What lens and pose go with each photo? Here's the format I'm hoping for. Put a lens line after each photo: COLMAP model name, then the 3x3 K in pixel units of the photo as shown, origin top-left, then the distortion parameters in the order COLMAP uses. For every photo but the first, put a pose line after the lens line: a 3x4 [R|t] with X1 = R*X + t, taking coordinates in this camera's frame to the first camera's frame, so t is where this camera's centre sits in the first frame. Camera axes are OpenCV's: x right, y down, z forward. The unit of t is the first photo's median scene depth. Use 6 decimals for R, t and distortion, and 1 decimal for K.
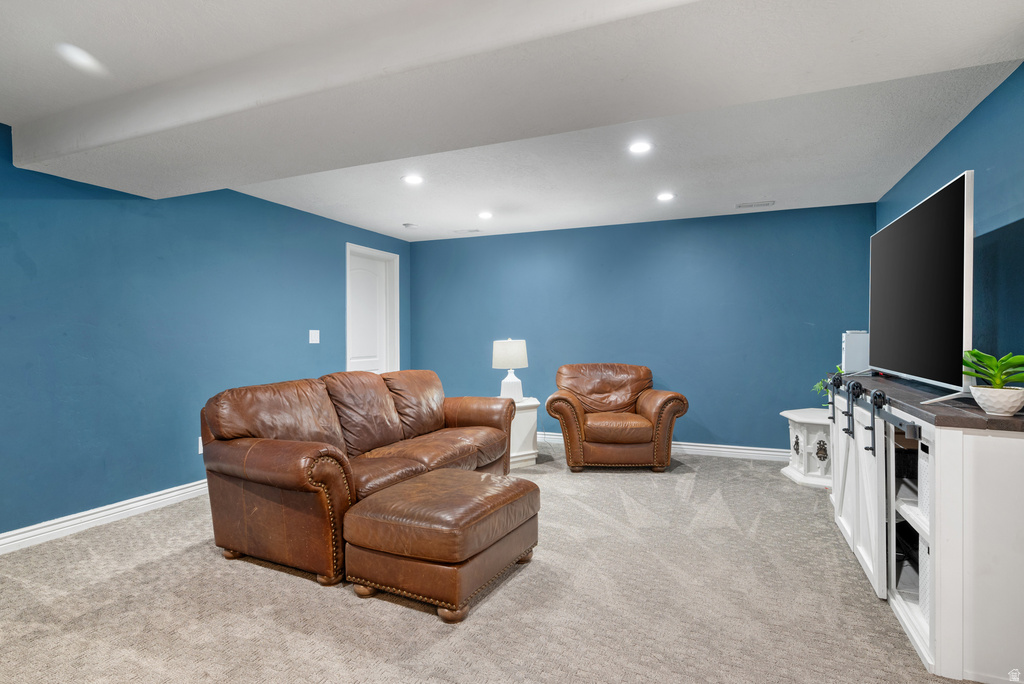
lens RADIAL K [[508.6, 0, 506.9], [0, 508.6, 334.6], [0, 0, 1]] dist [-0.002727, -0.000300]
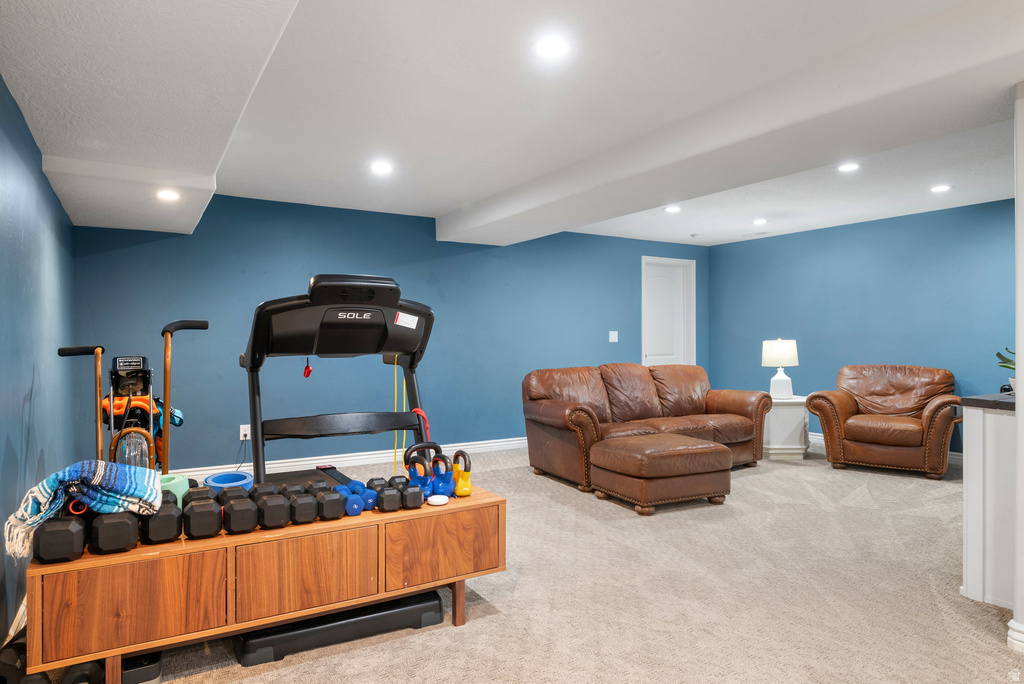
lens RADIAL K [[644.6, 0, 513.1], [0, 644.6, 339.9], [0, 0, 1]] dist [-0.003128, -0.000357]
pose [[0.806651, 0.003266, -0.591019, 0.475799], [0.003406, 0.999942, 0.010174, -0.006545], [0.591019, -0.010220, 0.806593, -0.547432]]
